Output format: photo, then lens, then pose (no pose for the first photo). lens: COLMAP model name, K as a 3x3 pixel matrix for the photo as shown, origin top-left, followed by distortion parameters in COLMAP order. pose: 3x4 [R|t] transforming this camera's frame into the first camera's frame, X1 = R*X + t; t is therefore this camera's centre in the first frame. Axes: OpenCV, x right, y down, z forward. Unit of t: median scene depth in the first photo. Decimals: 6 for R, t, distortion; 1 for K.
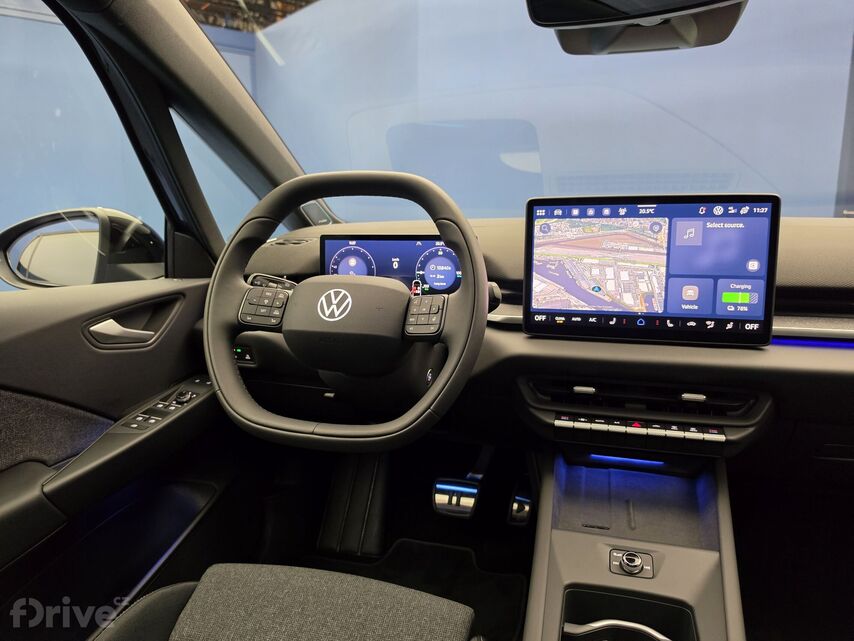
lens RADIAL K [[565.6, 0, 427.0], [0, 565.6, 320.5], [0, 0, 1]] dist [0.001507, -0.058206]
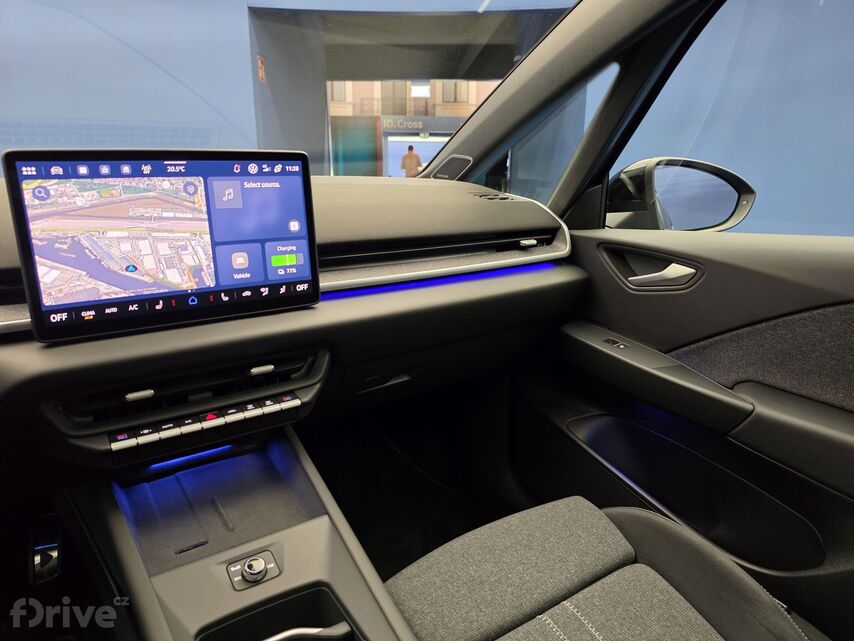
lens RADIAL K [[573.5, 0, 426.5], [0, 573.5, 326.3], [0, 0, 1]] dist [0.050594, -0.084079]
pose [[0.628437, -0.197752, 0.752304, -0.067404], [0.141766, 0.980064, 0.139198, -0.031342], [-0.764833, 0.019174, 0.643943, 0.166172]]
